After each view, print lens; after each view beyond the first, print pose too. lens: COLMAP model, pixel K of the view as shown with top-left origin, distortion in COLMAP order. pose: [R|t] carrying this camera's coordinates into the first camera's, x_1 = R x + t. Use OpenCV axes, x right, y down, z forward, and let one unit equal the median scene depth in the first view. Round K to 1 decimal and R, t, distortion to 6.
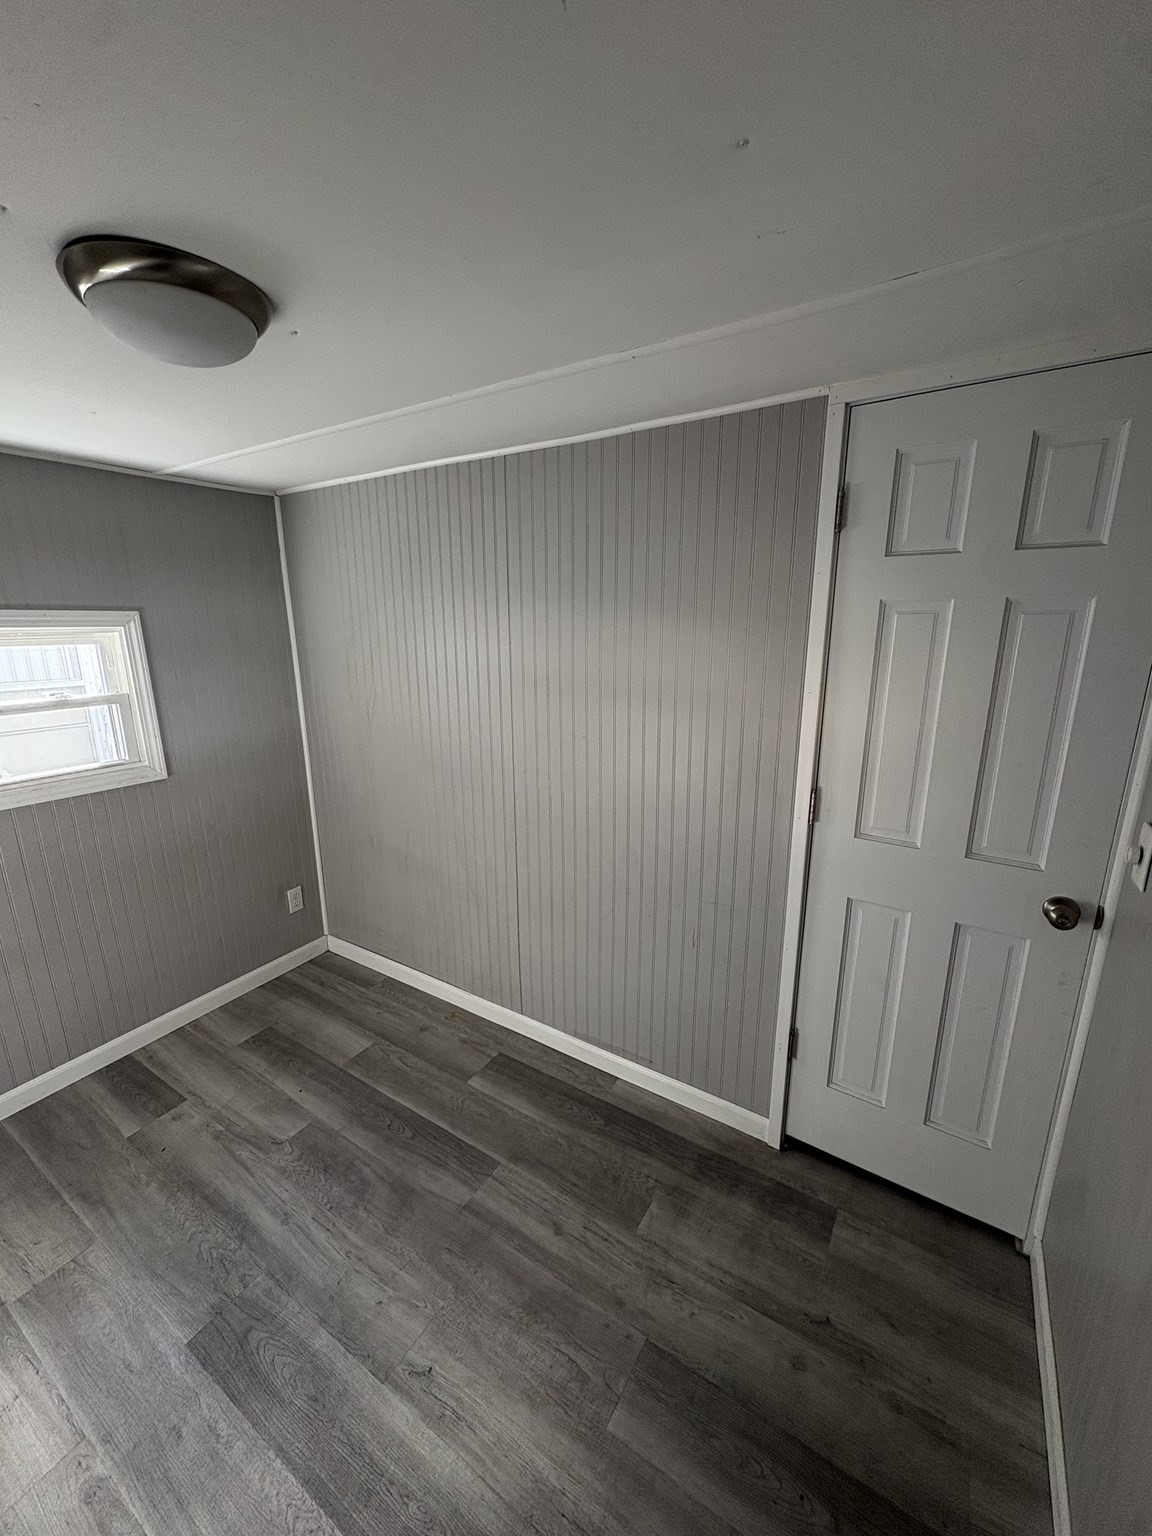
lens RADIAL K [[610.9, 0, 574.7], [0, 610.9, 767.5], [0, 0, 1]] dist [0.000013, -0.000080]
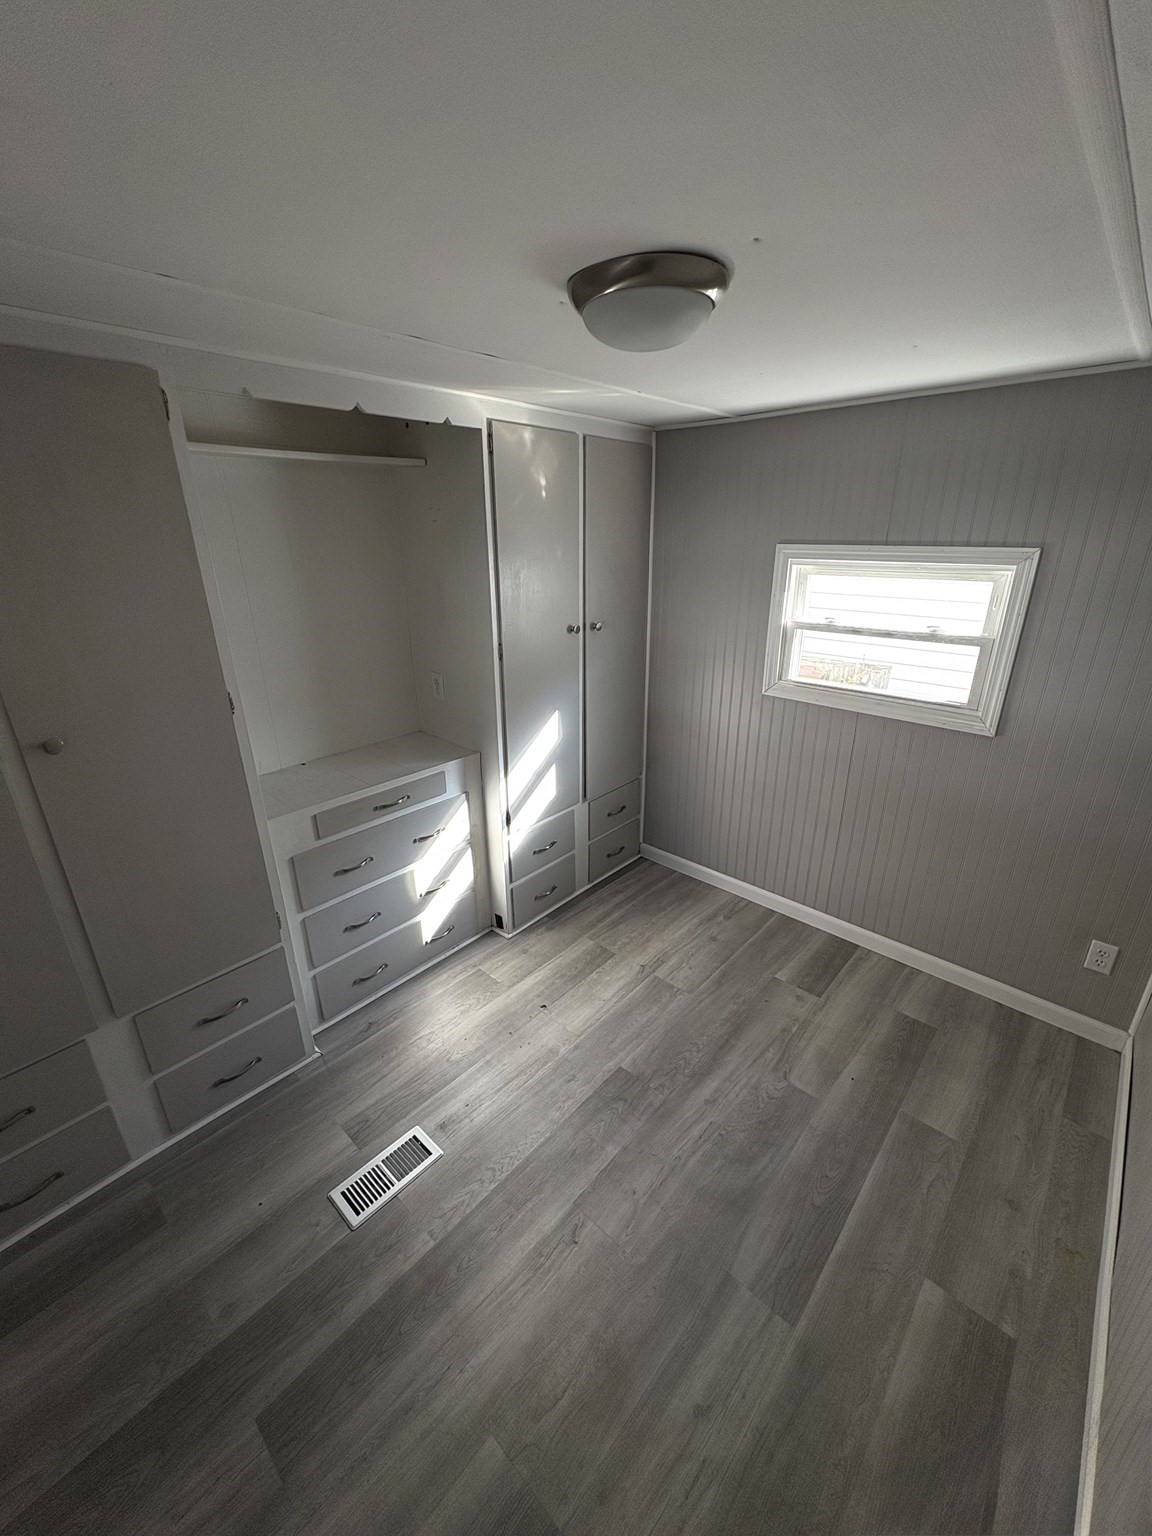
lens RADIAL K [[610.9, 0, 574.8], [0, 610.9, 766.9], [0, 0, 1]] dist [0.000013, -0.000080]
pose [[-0.174251, 0.367772, -0.913444, 0.374235], [-0.225787, 0.887998, 0.400599, -0.217175], [0.958466, 0.276048, -0.071696, 0.629310]]
